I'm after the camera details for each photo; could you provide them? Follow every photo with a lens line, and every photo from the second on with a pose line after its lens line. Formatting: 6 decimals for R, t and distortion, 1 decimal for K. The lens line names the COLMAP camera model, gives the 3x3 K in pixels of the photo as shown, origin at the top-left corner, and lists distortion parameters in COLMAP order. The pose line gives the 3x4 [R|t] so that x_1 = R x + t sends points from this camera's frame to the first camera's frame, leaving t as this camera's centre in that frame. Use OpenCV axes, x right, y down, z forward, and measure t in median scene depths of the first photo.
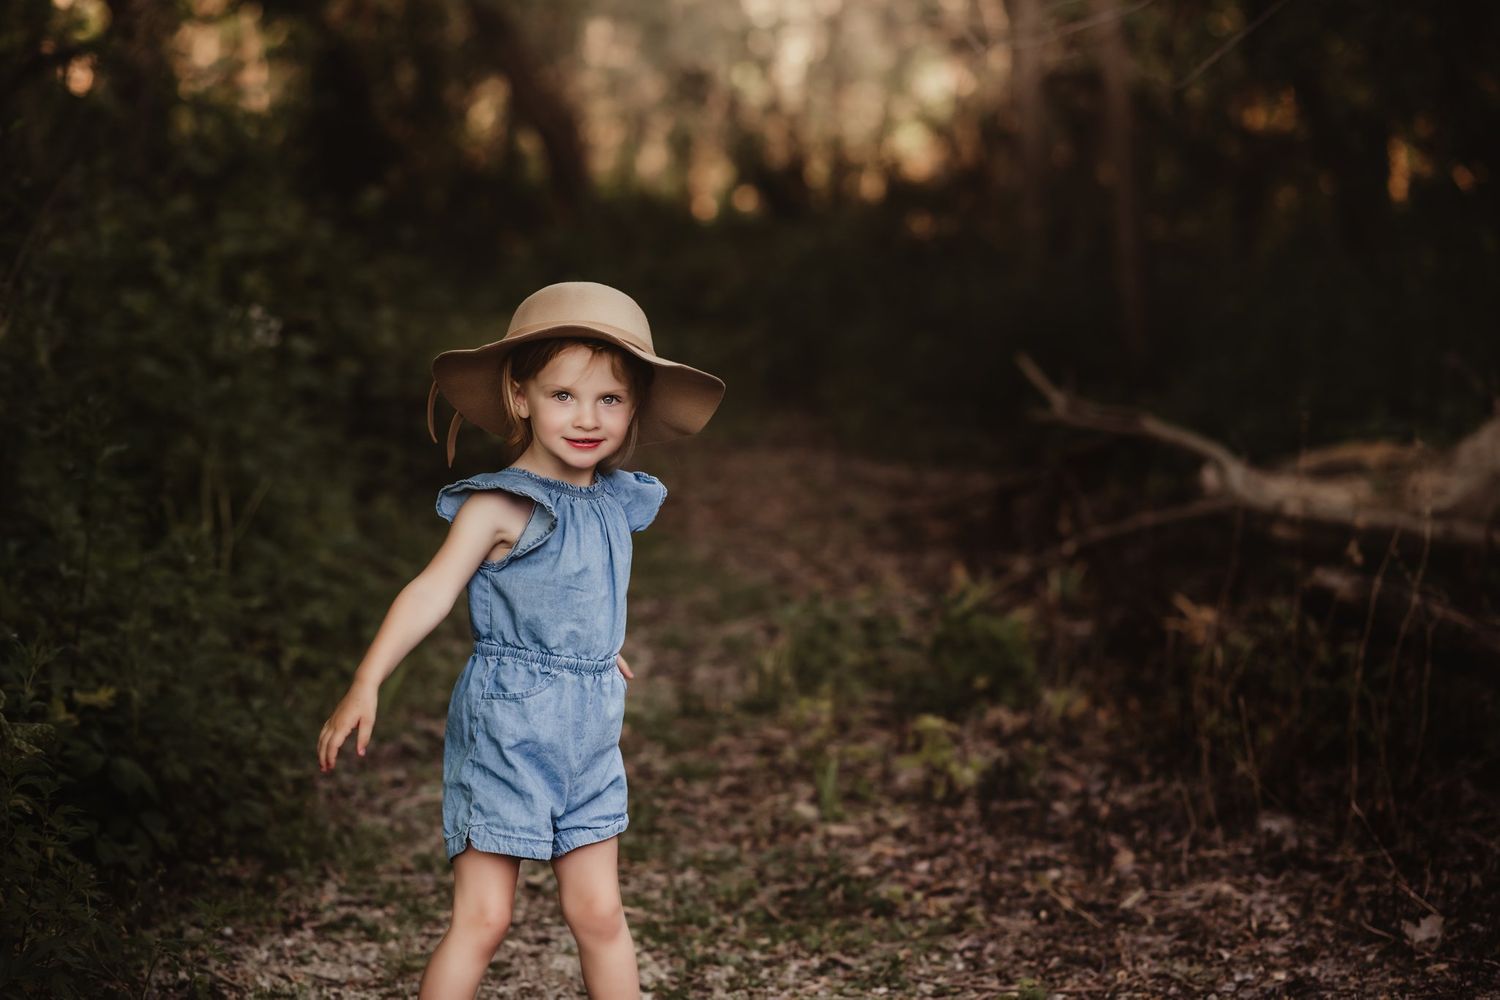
lens RADIAL K [[3797.4, 0, 751.8], [0, 3797.4, 451.7], [0, 0, 1]] dist [-0.003341, 0.647475]
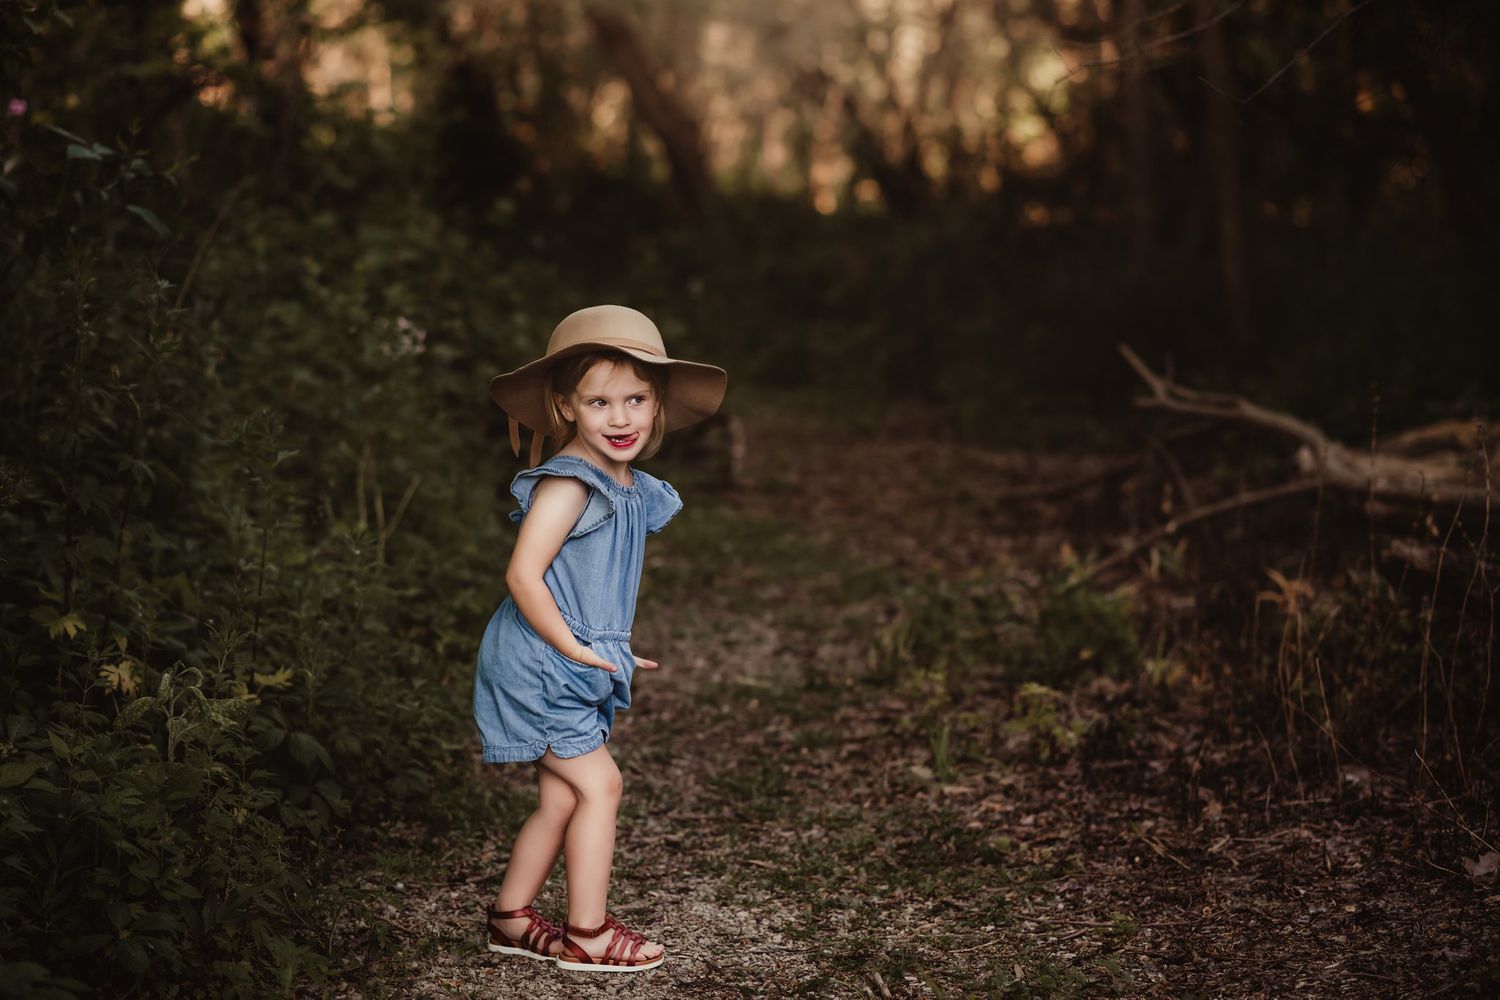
lens RADIAL K [[3797.4, 0, 751.8], [0, 3797.4, 451.7], [0, 0, 1]] dist [-0.003341, 0.647475]
pose [[0.999196, -0.021694, -0.033730, 0.004744], [0.021782, 0.999760, 0.002255, -0.000888], [0.033673, -0.002988, 0.999428, -0.096213]]
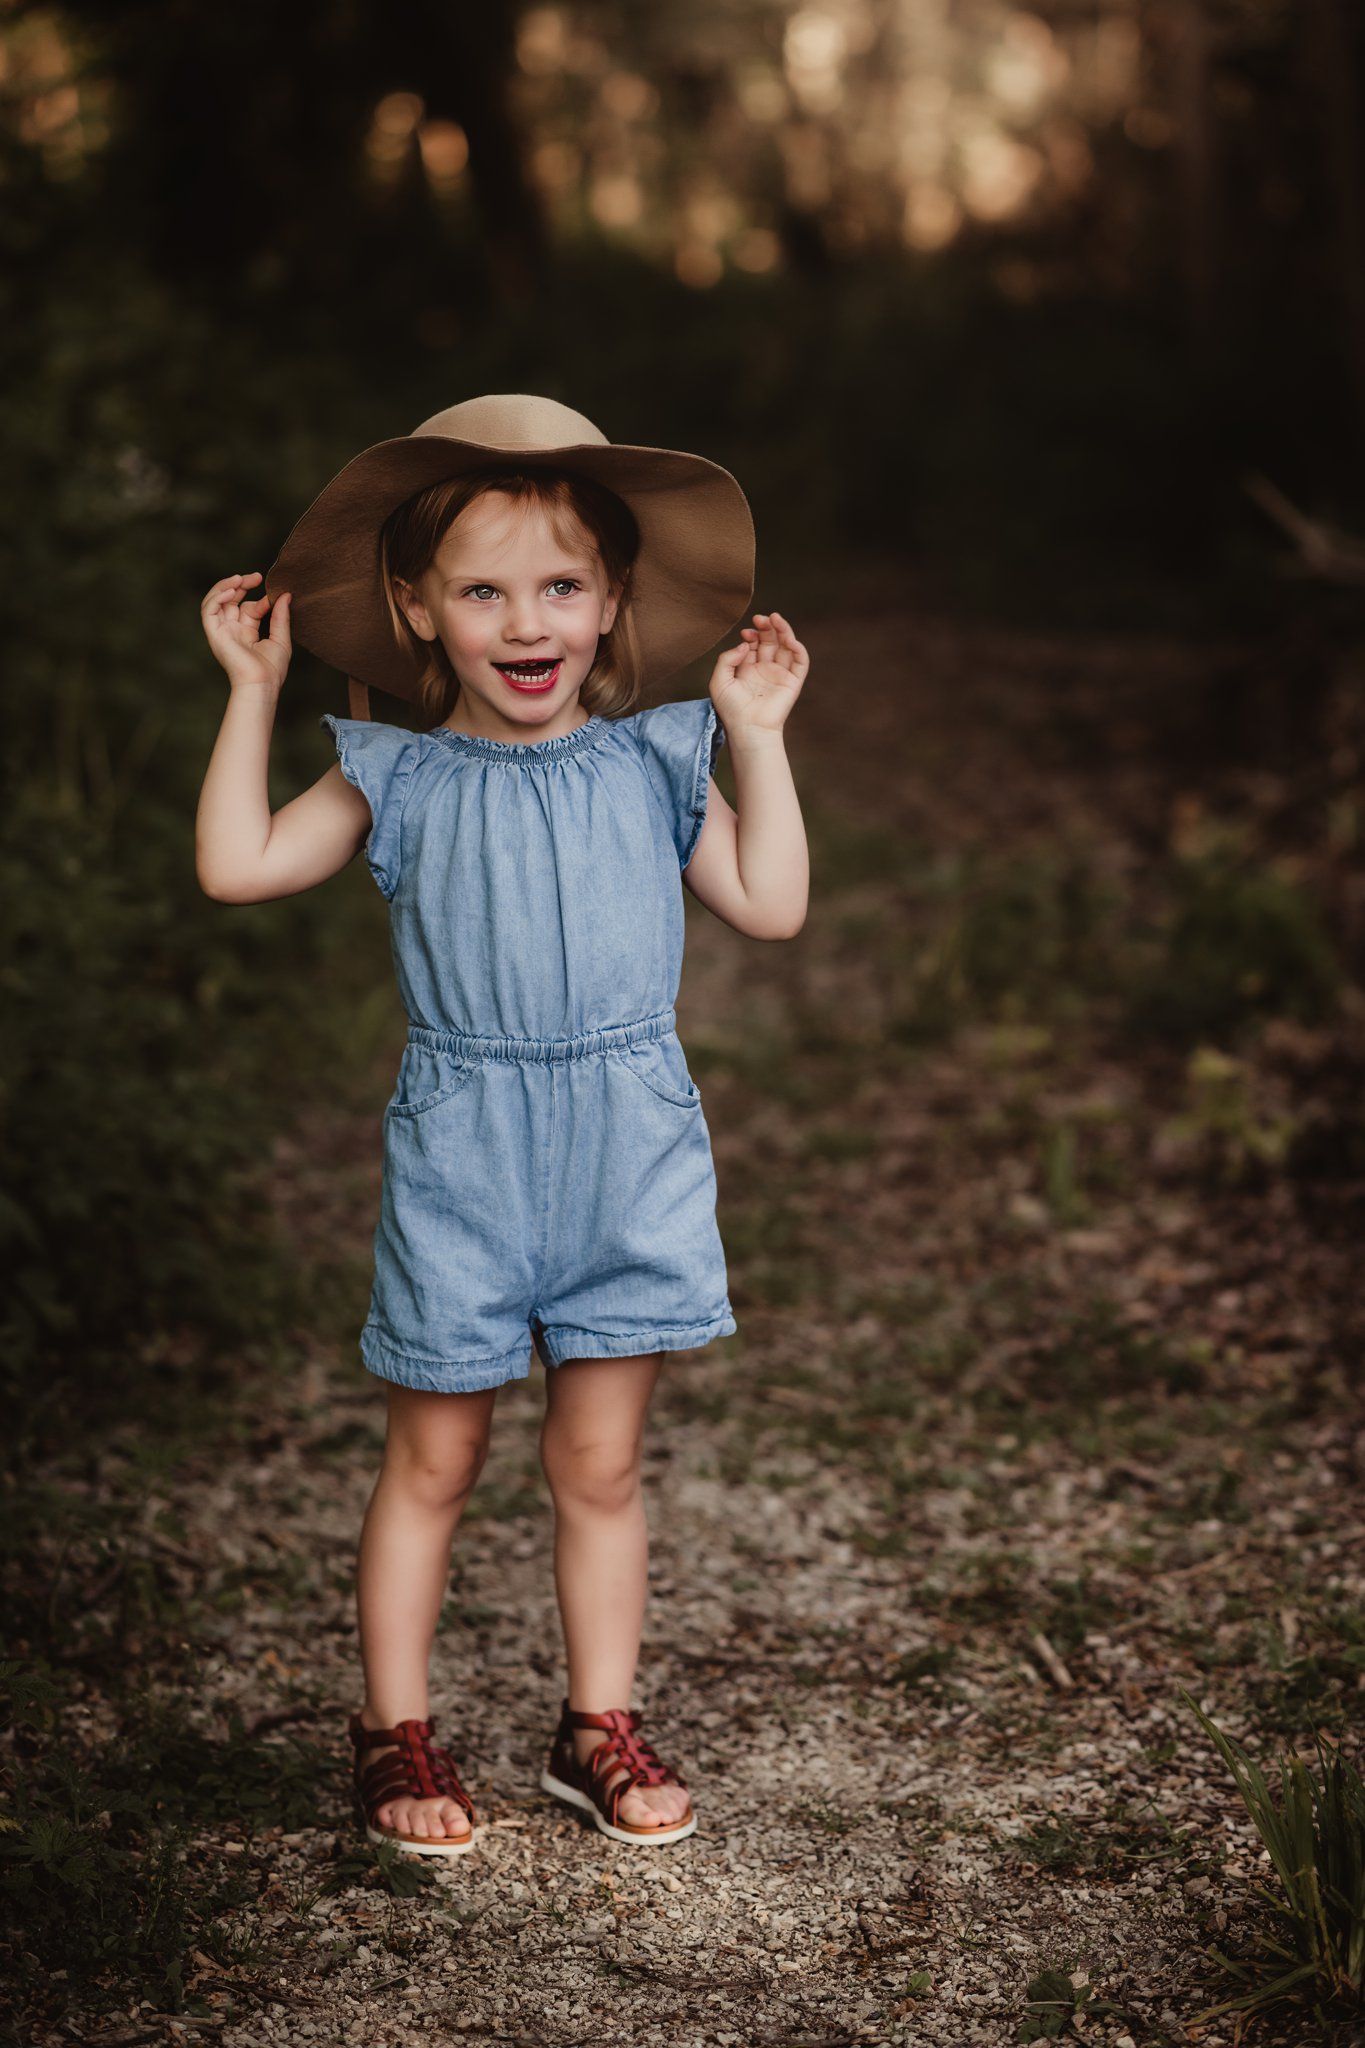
lens RADIAL K [[5121.1, 0, 682.6], [0, 5121.1, 1277.9], [0, 0, 1]] dist [-0.102886, 0.659400]
pose [[0.999299, -0.033109, -0.017496, -0.032776], [0.035116, 0.990793, 0.130754, -0.011115], [0.013006, -0.131277, 0.991260, 0.146158]]
